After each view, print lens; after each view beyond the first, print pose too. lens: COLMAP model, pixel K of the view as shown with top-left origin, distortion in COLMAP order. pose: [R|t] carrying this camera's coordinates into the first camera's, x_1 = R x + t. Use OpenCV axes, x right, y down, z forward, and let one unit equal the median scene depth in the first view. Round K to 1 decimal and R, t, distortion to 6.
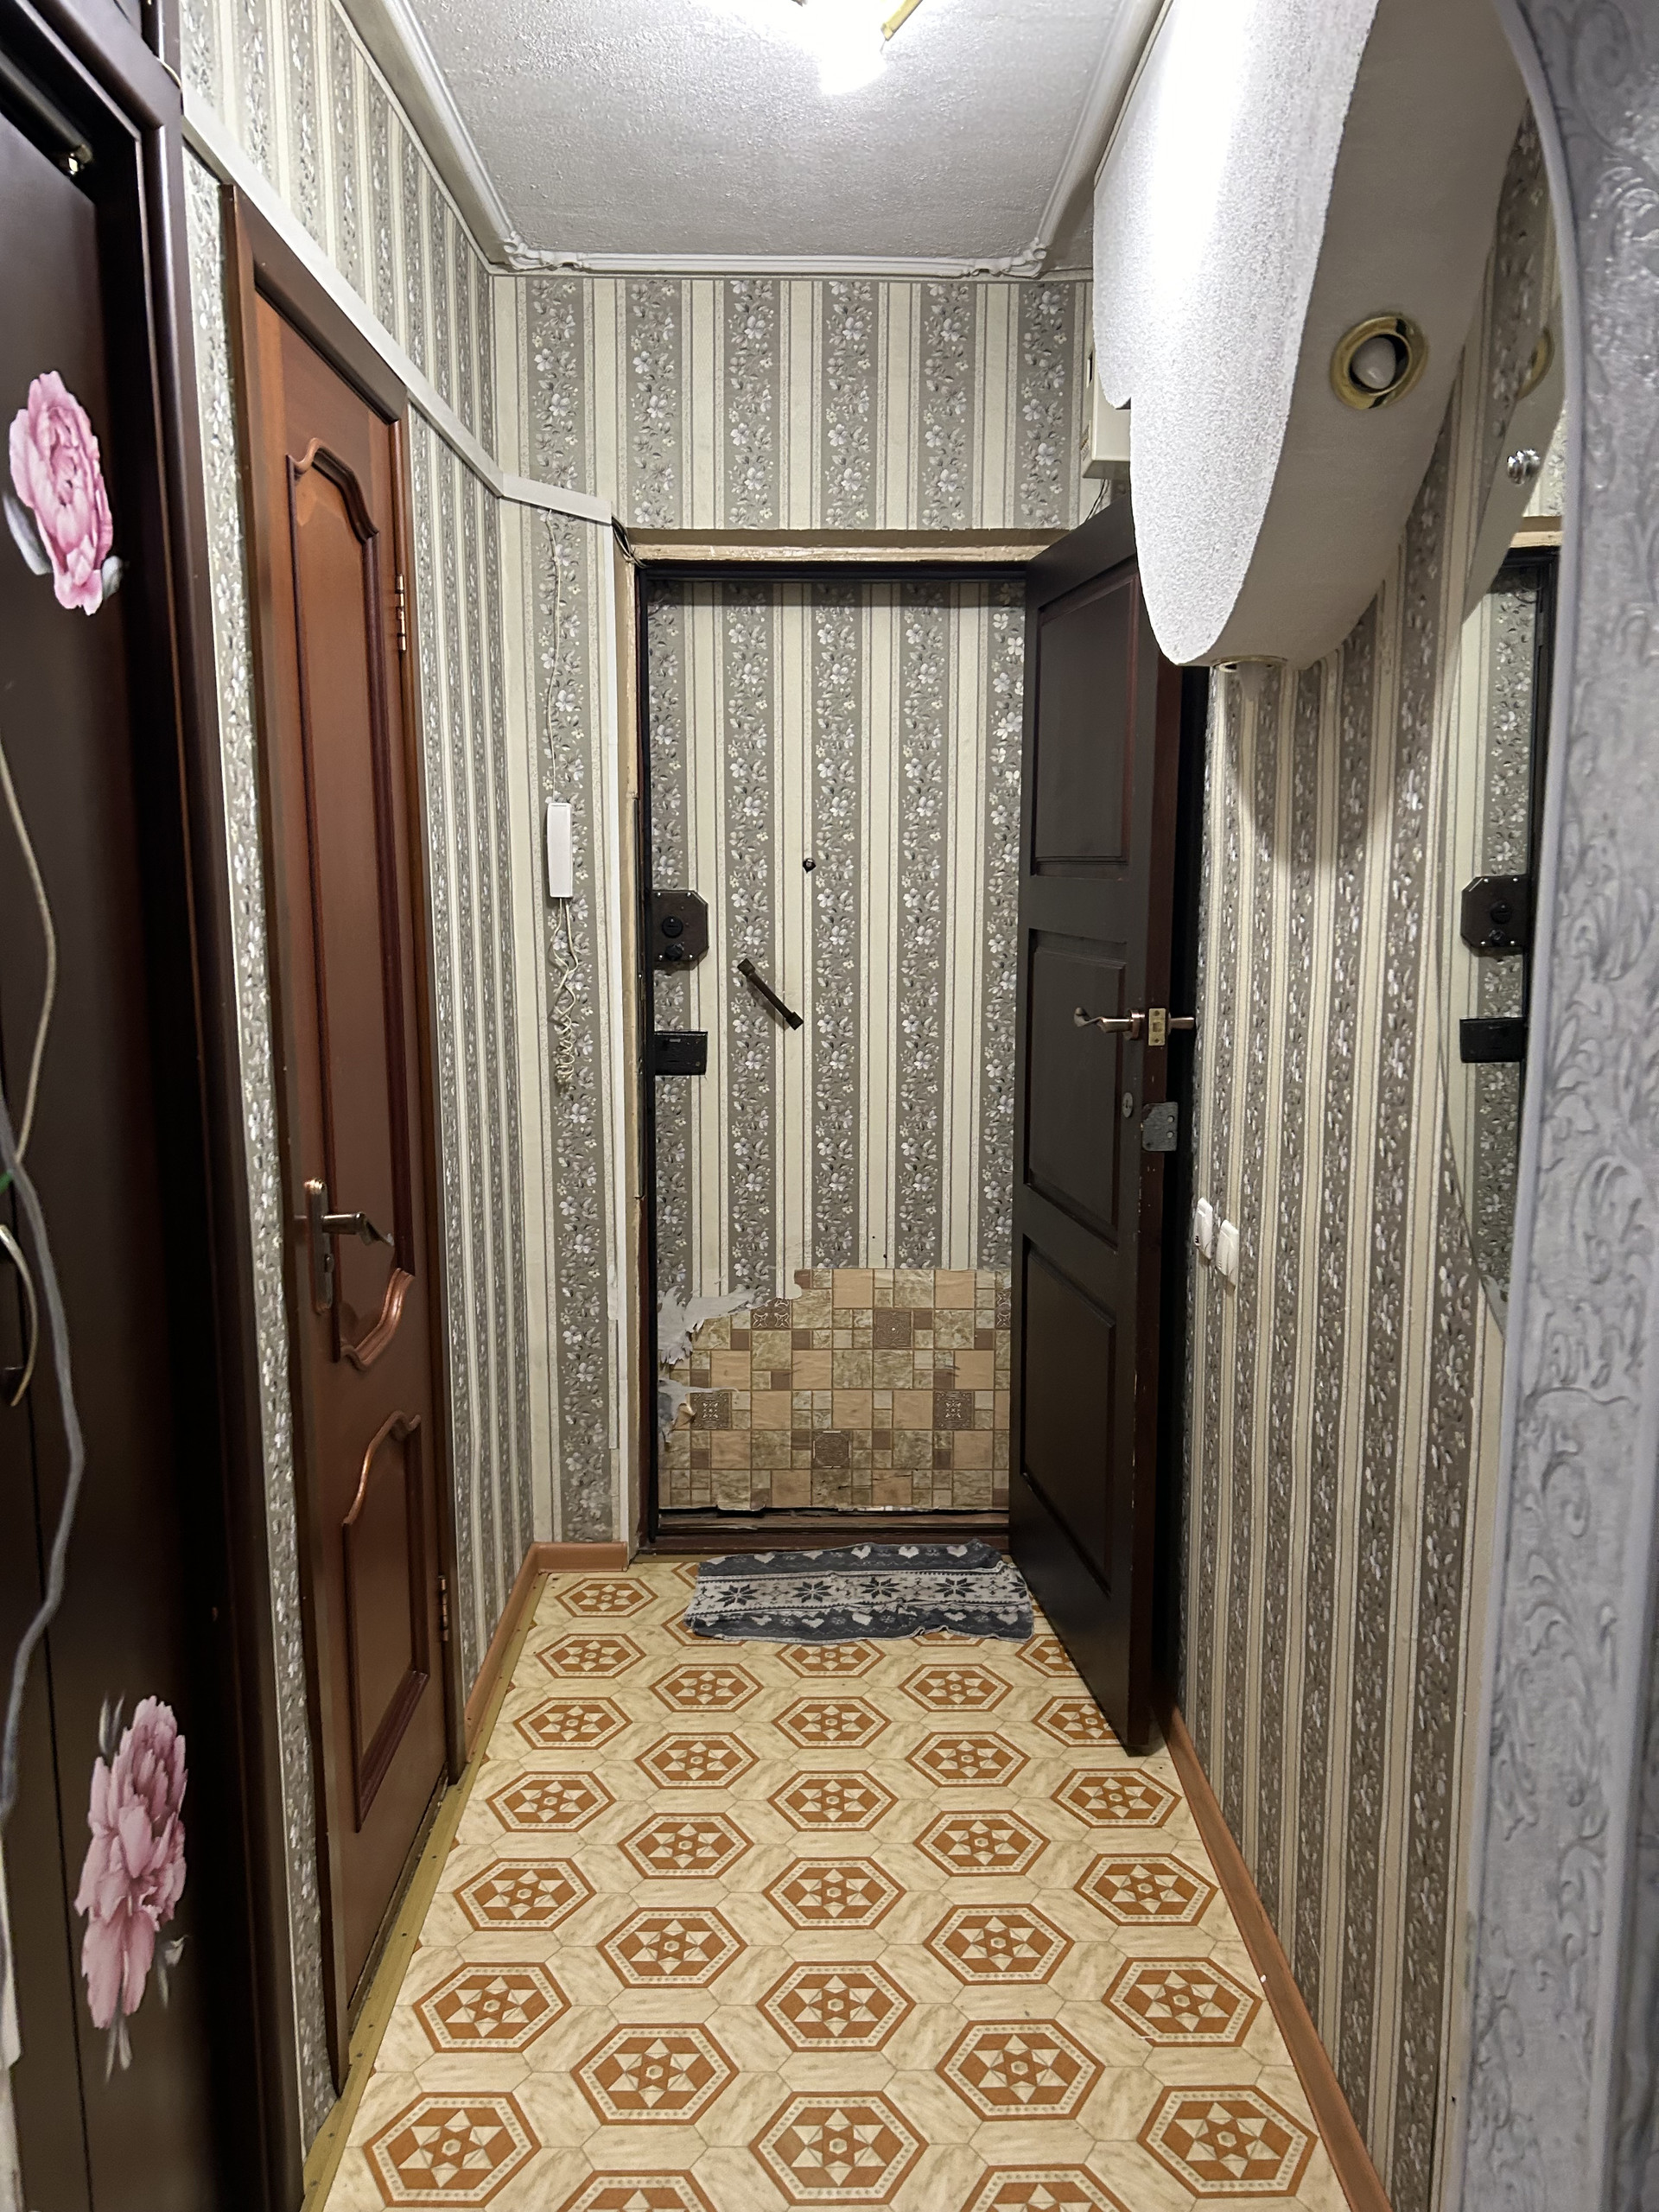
lens RADIAL K [[1666.9, 0, 833.4], [0, 1666.9, 1104.9], [0, 0, 1]] dist [0.039140, -0.041432]
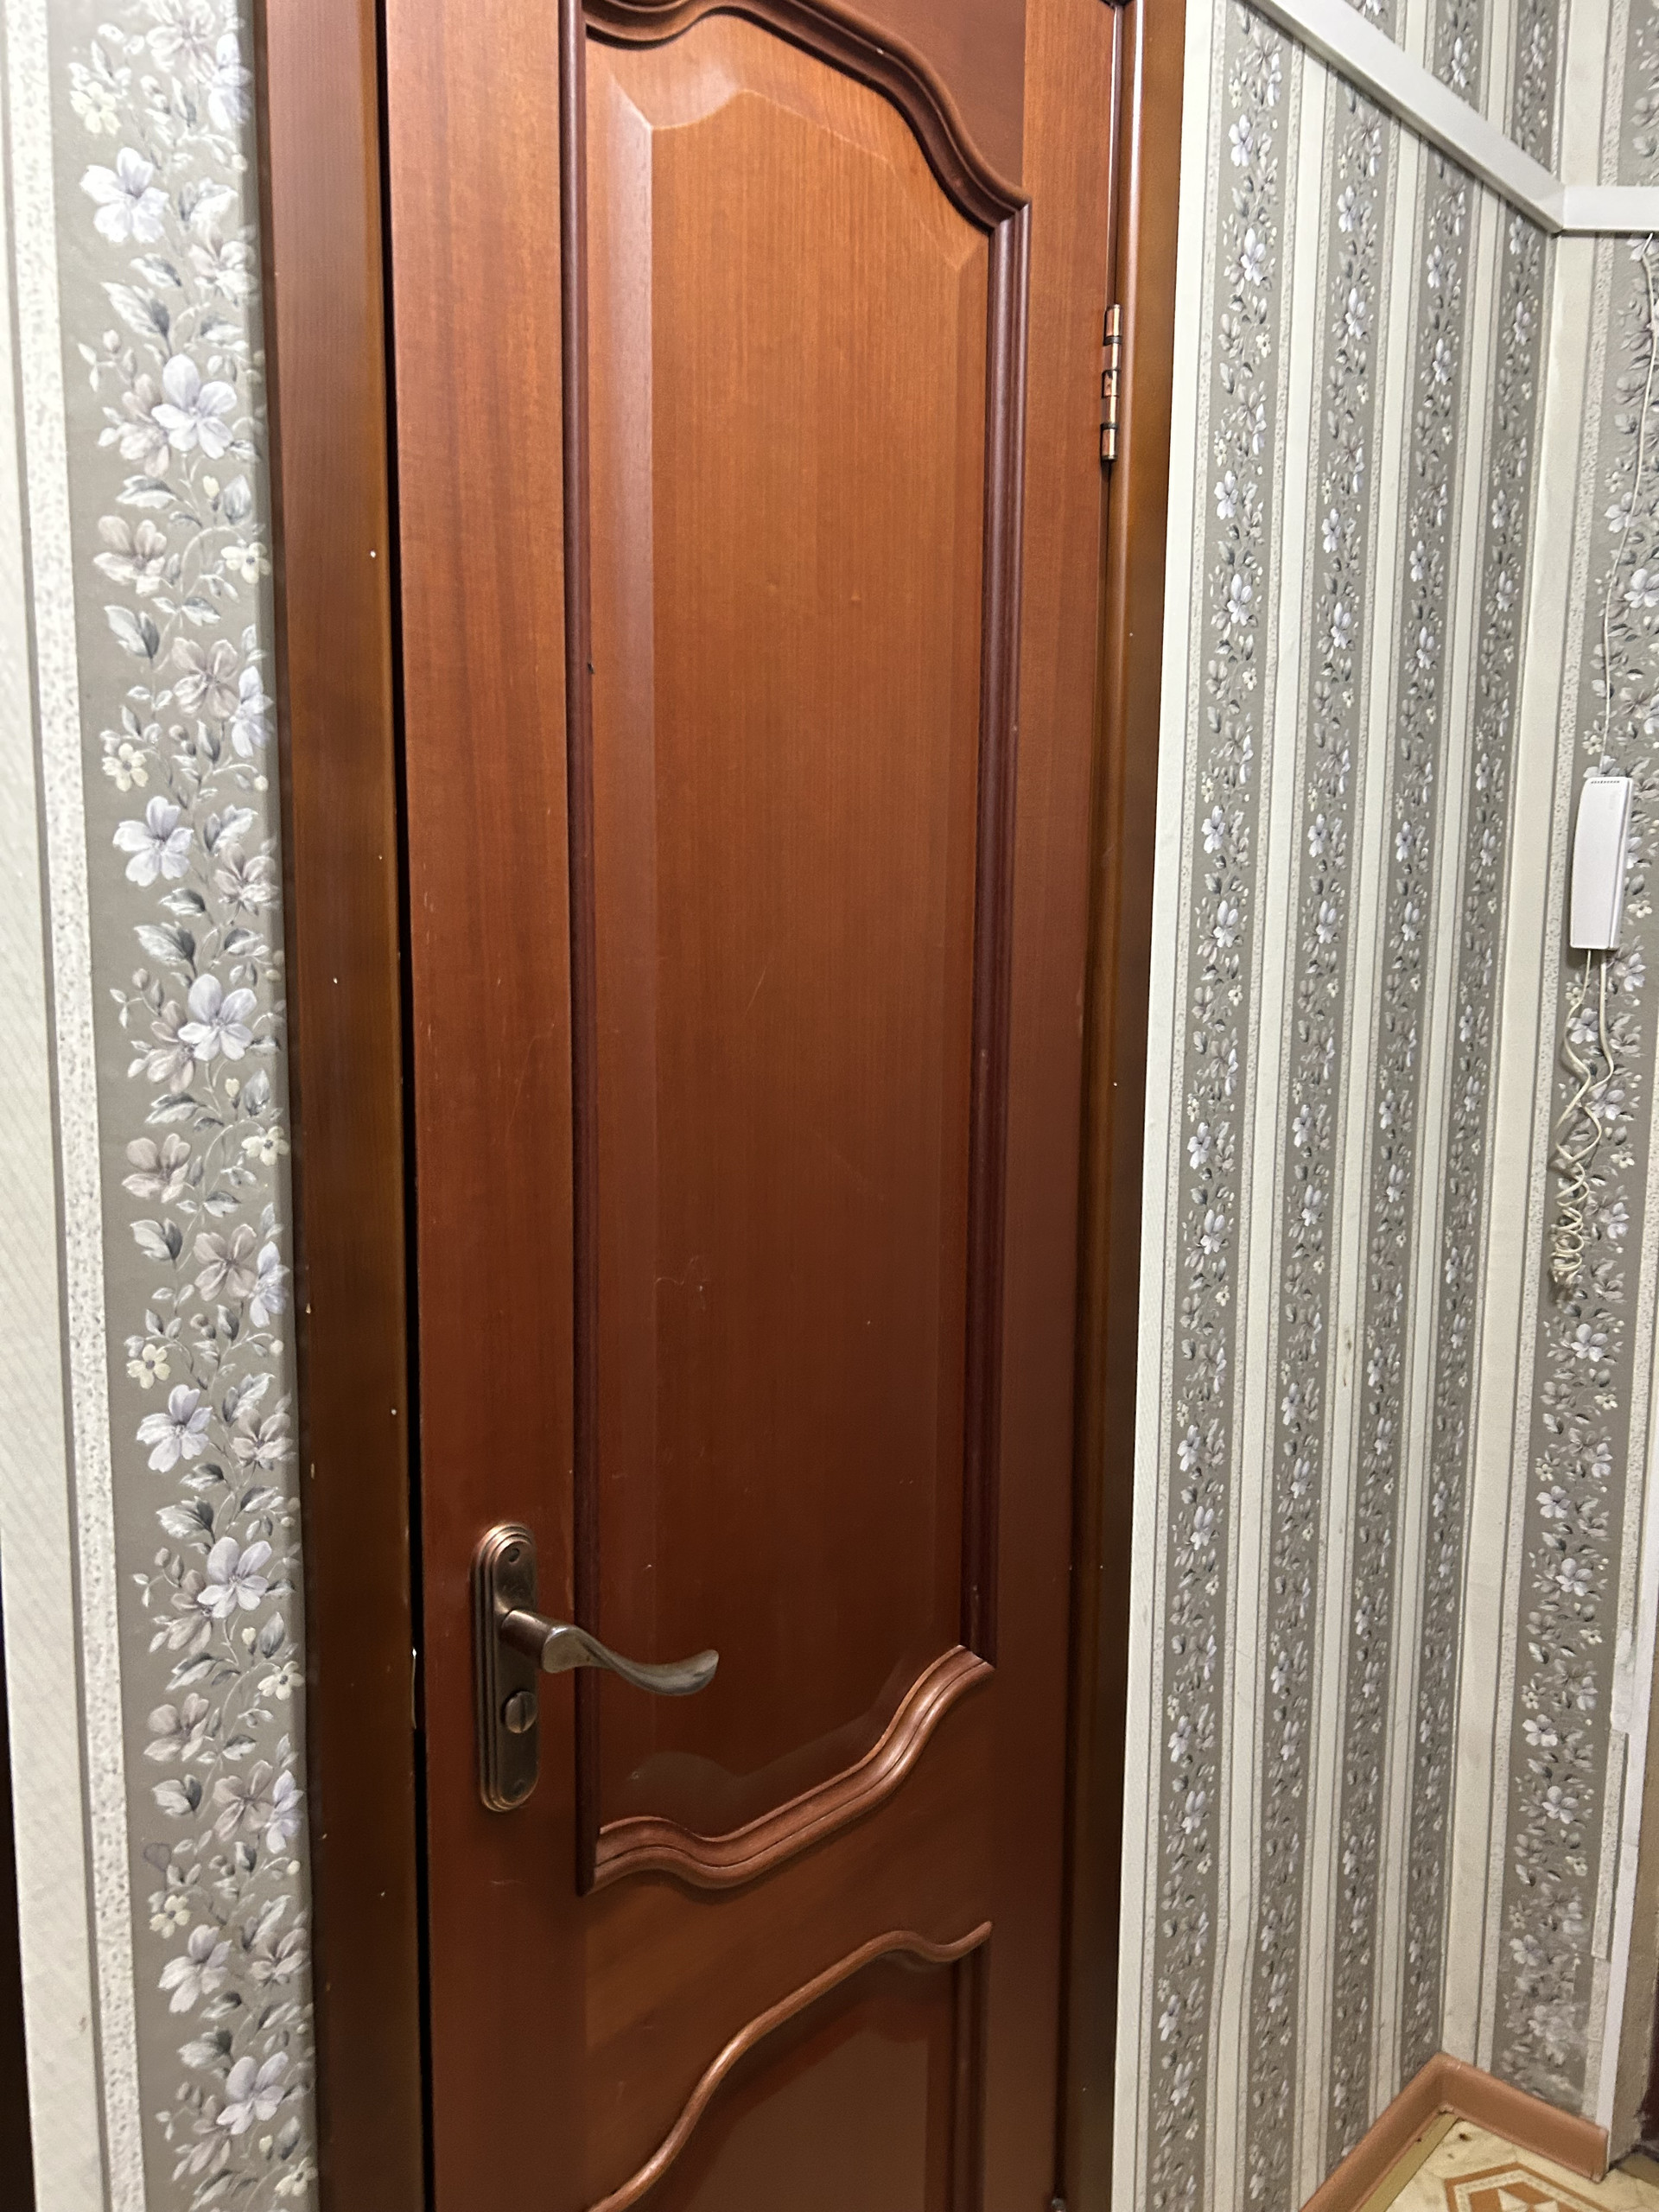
lens RADIAL K [[1666.9, 0, 826.3], [0, 1666.9, 1108.4], [0, 0, 1]] dist [0.039140, -0.041432]
pose [[0.720348, 0.098451, -0.686590, 0.038004], [-0.114257, 0.993195, 0.022542, -0.055544], [0.684137, 0.062210, 0.726695, 0.426850]]
